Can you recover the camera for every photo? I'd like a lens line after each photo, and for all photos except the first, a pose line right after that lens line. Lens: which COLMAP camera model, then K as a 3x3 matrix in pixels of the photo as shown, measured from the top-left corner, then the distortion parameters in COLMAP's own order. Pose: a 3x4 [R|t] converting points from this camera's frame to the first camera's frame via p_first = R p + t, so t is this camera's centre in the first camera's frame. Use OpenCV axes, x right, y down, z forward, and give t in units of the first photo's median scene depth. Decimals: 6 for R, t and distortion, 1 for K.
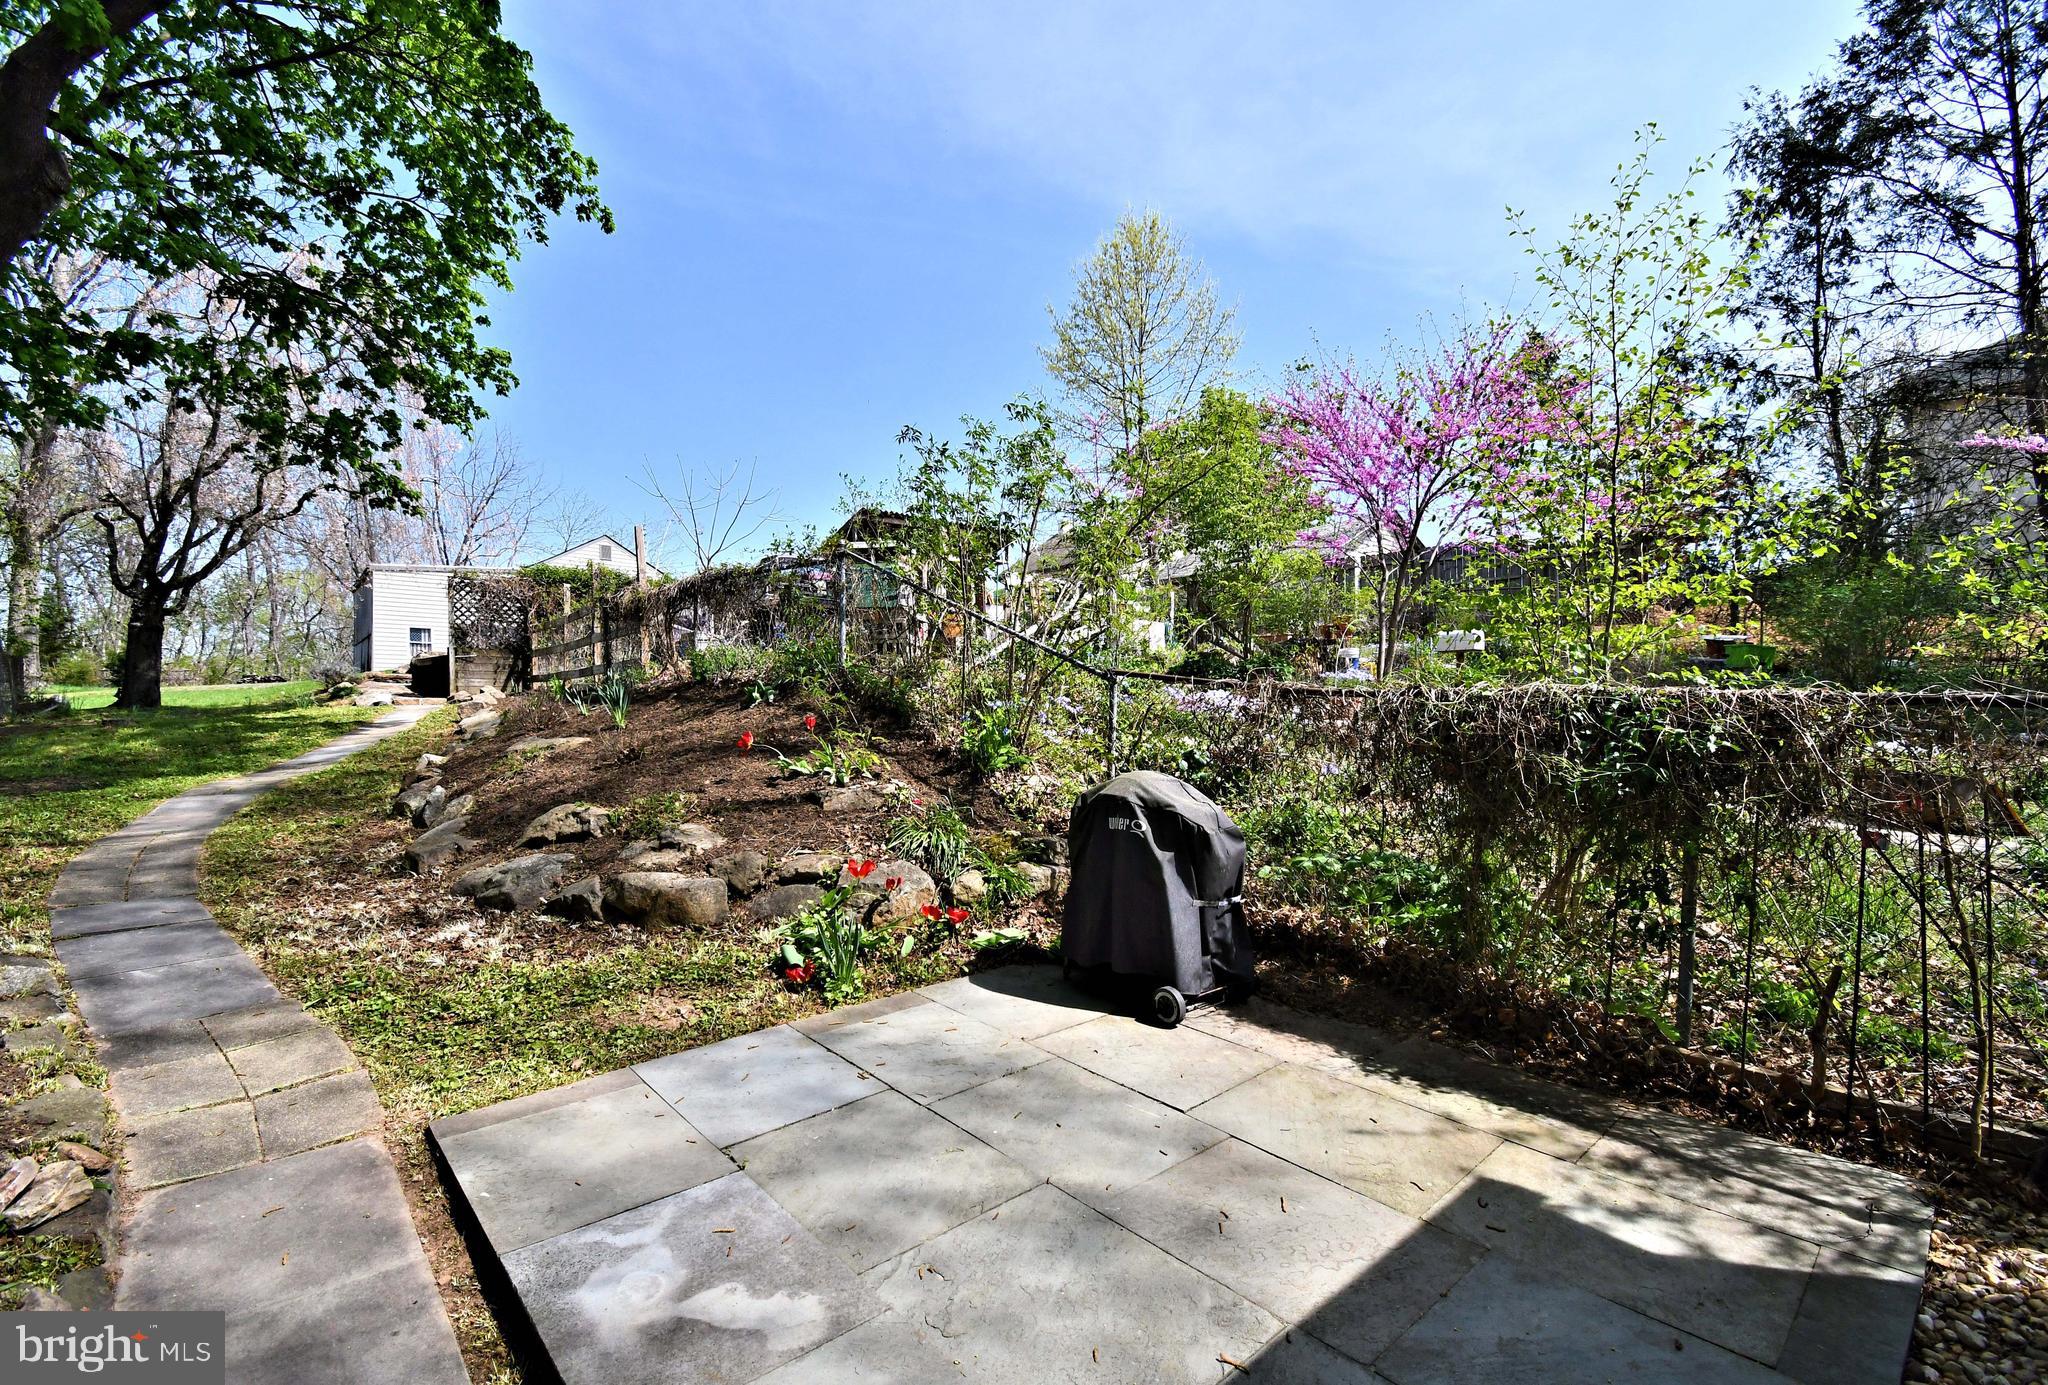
lens RADIAL K [[890.2, 0, 1033.8], [0, 890.2, 748.2], [0, 0, 1]] dist [-0.003284, -0.003139]
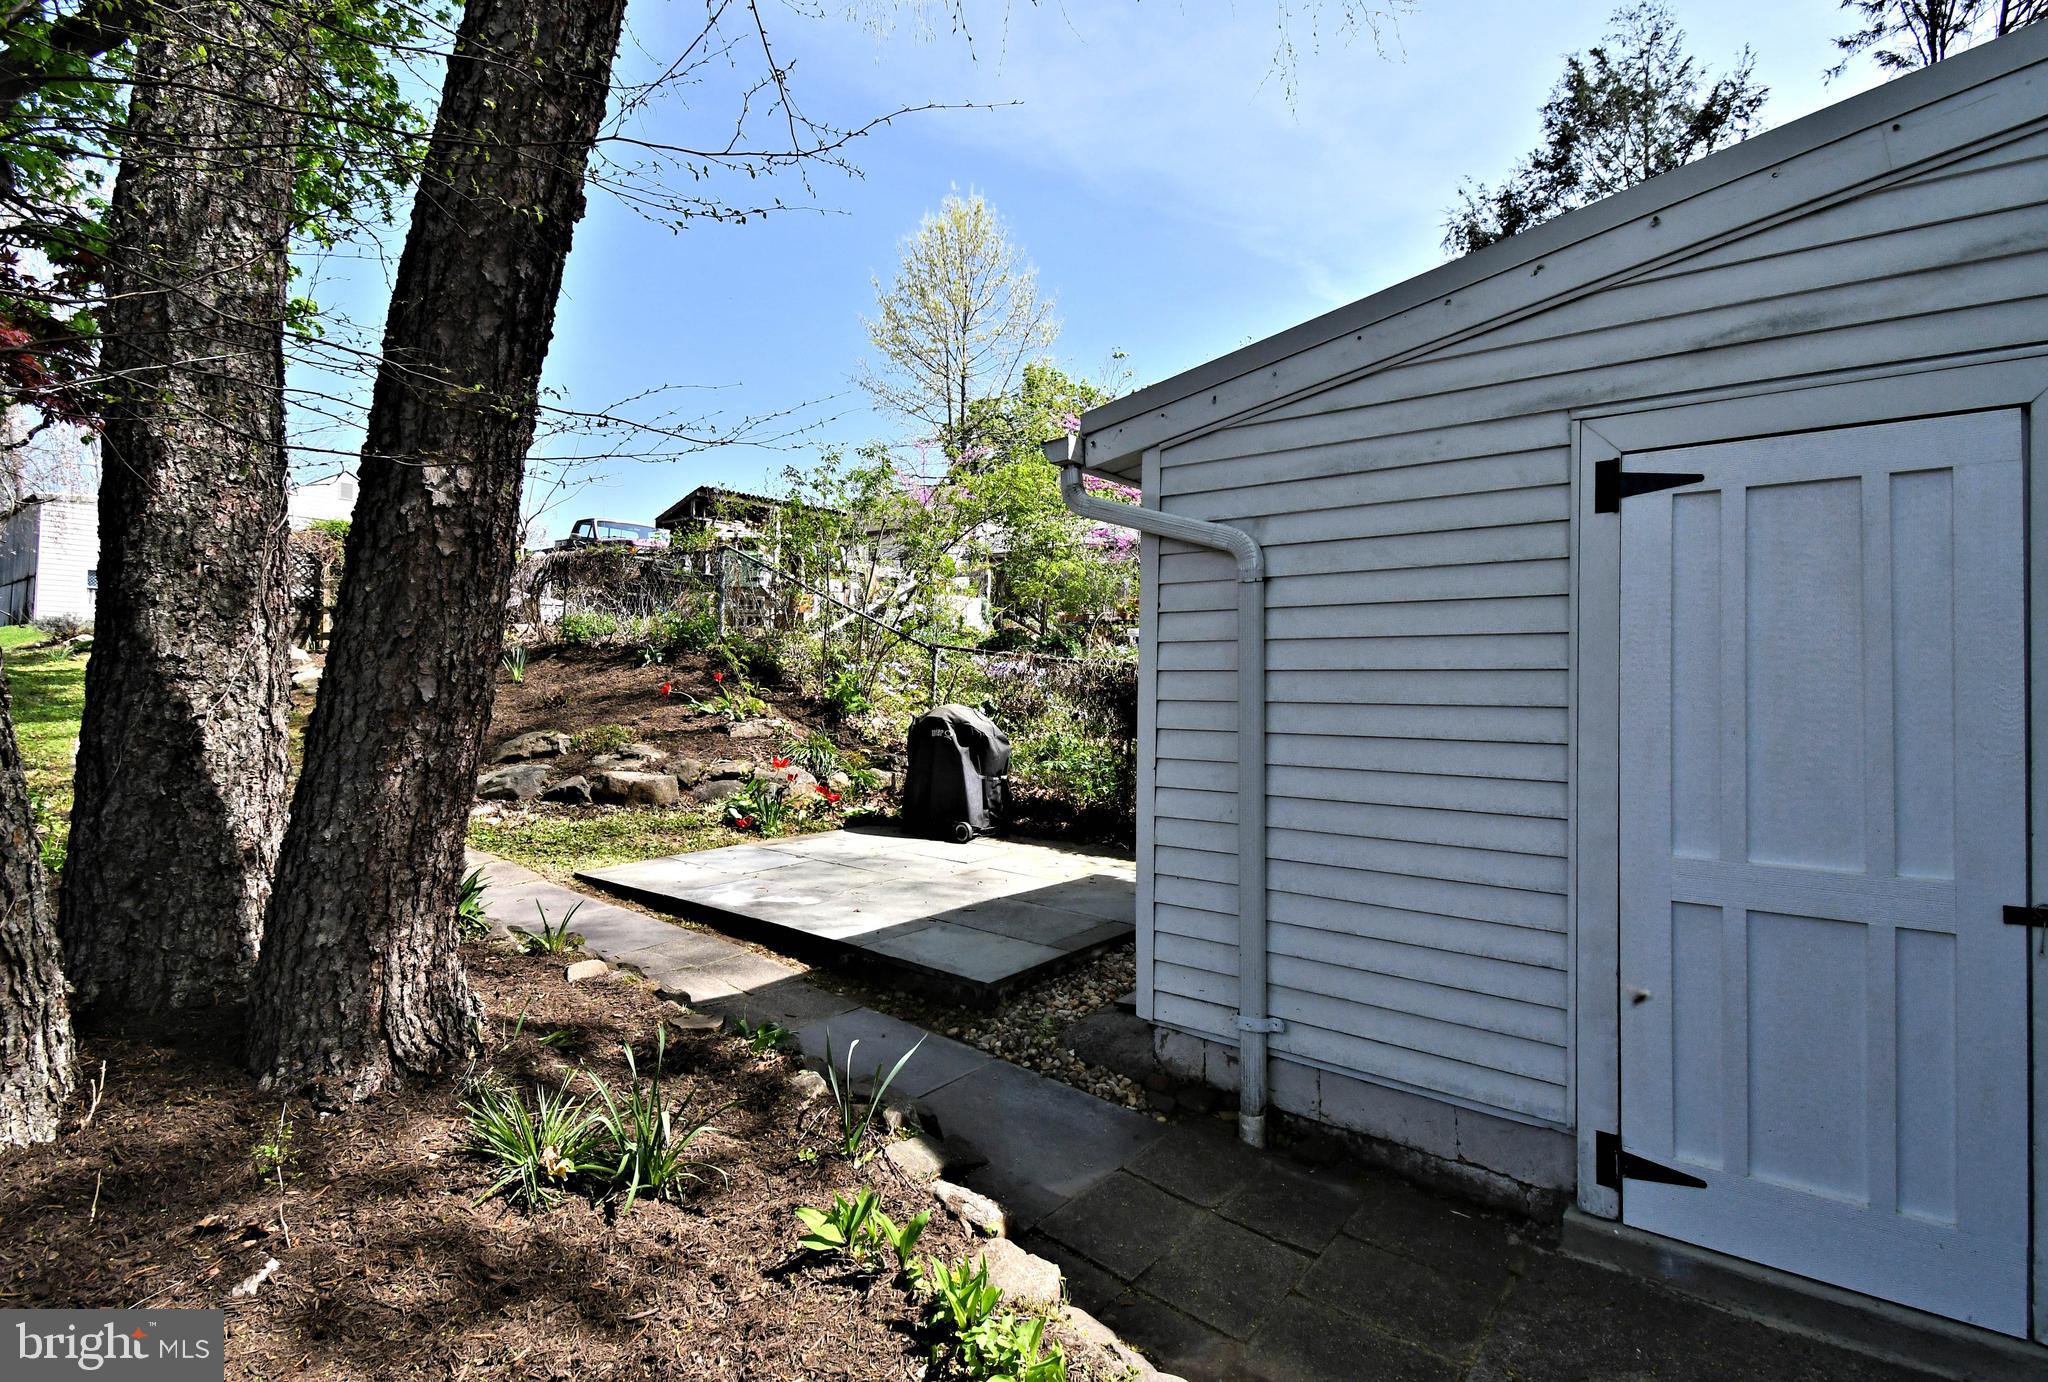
lens RADIAL K [[995.5, 0, 1052.0], [0, 995.5, 654.5], [0, 0, 1]] dist [0.006226, 0.000213]
pose [[0.977954, 0.021632, 0.207698, -0.054759], [-0.006272, 0.997214, -0.074328, 0.044229], [-0.208727, 0.071387, 0.975365, -0.565558]]
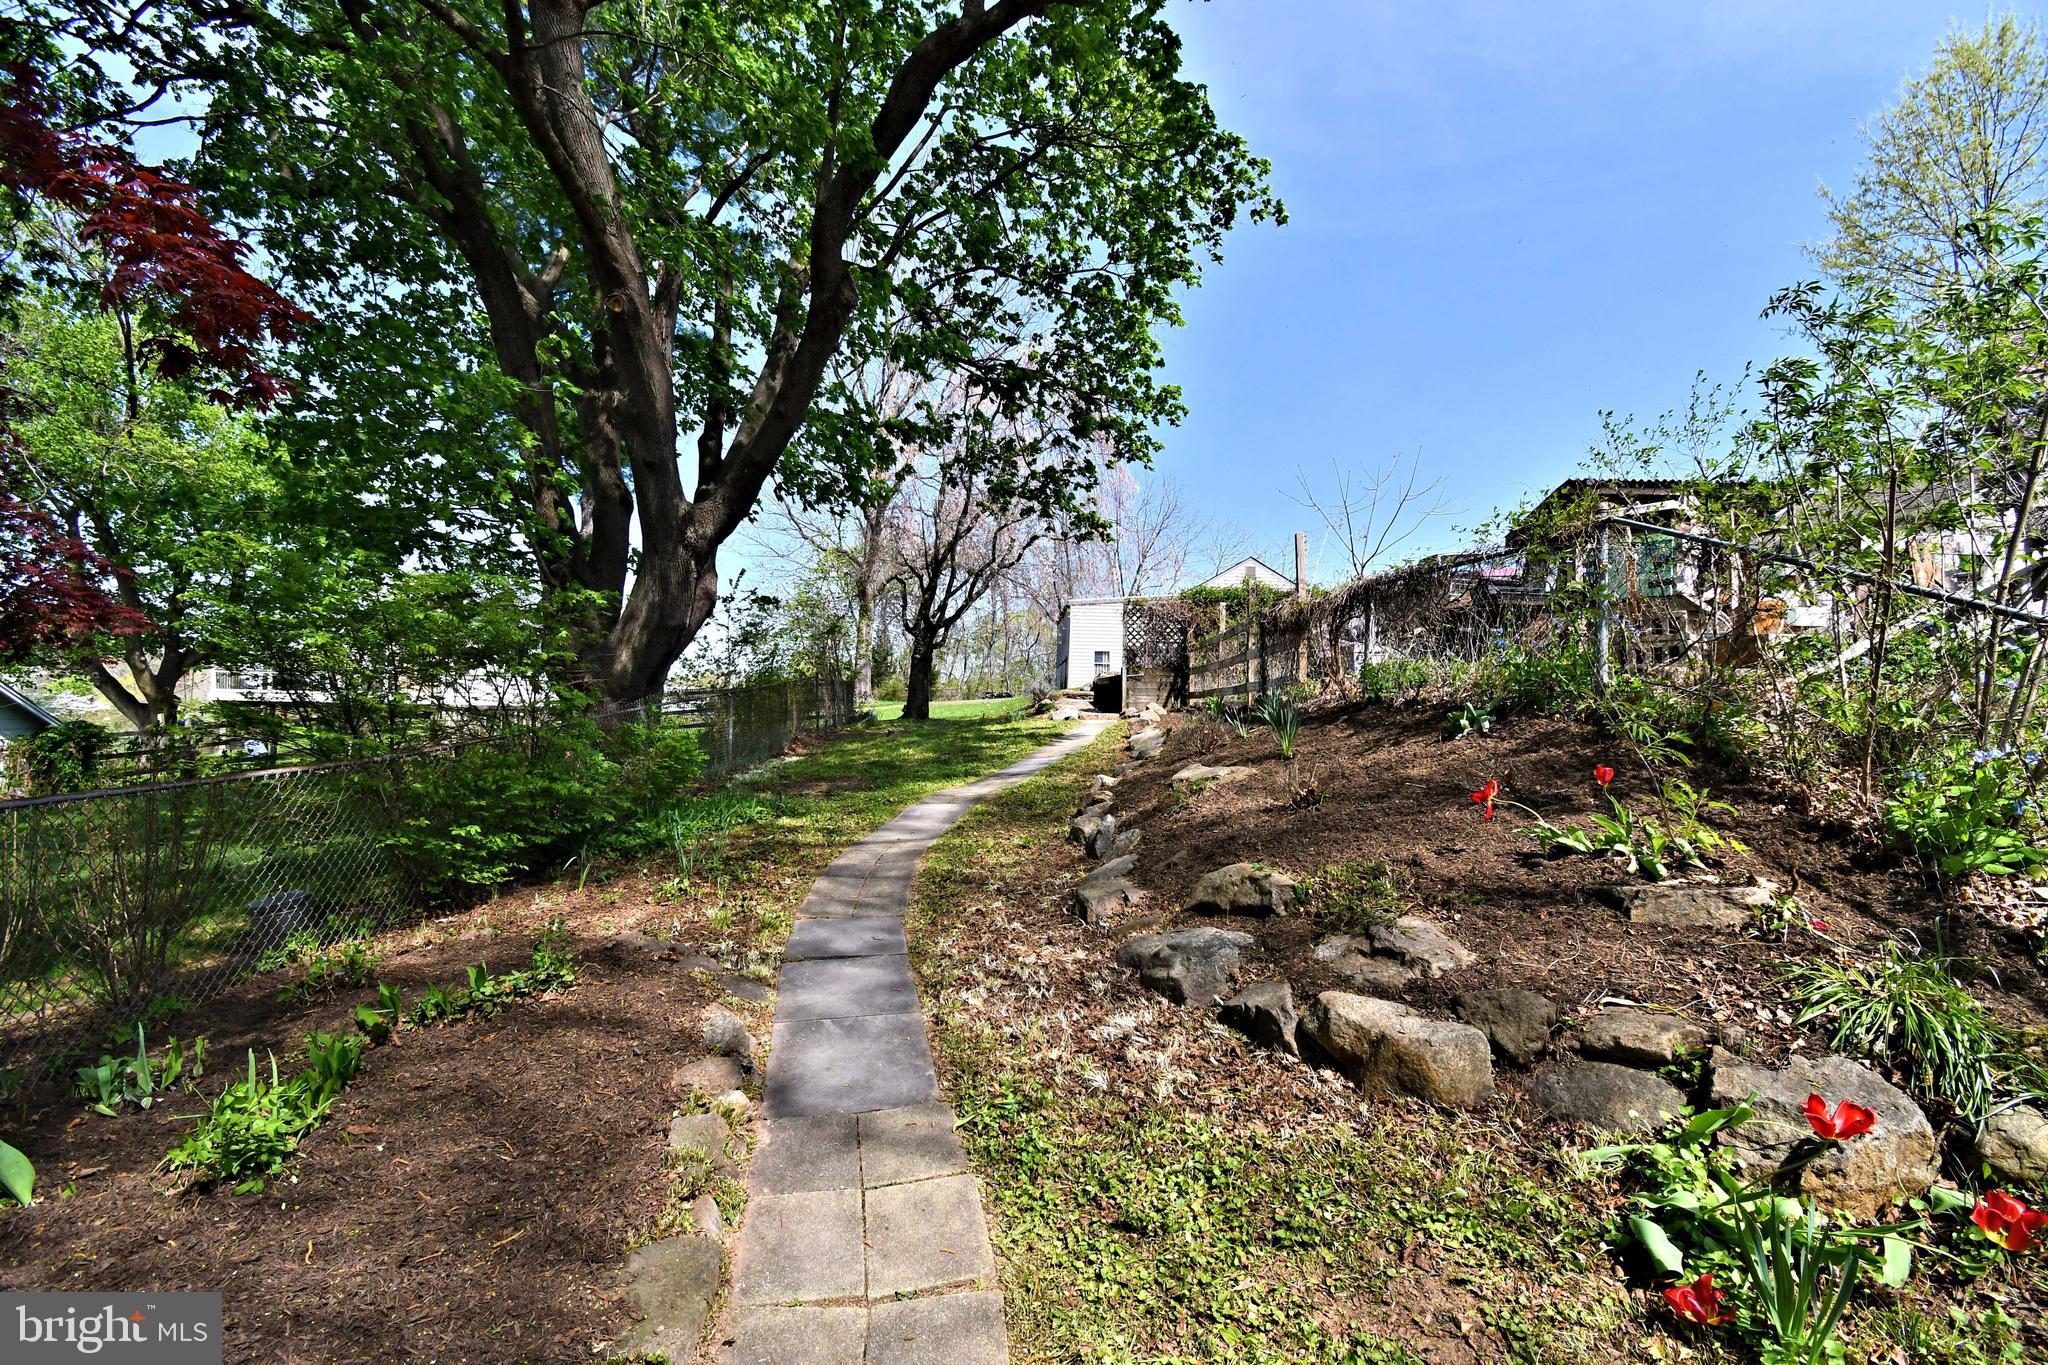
lens RADIAL K [[895.7, 0, 1015.2], [0, 895.7, 670.1], [0, 0, 1]] dist [-0.009013, -0.000848]
pose [[0.765566, -0.022309, -0.642971, -0.135009], [-0.043092, 0.995376, -0.085845, -0.026284], [0.641913, 0.093427, 0.761065, 0.202429]]
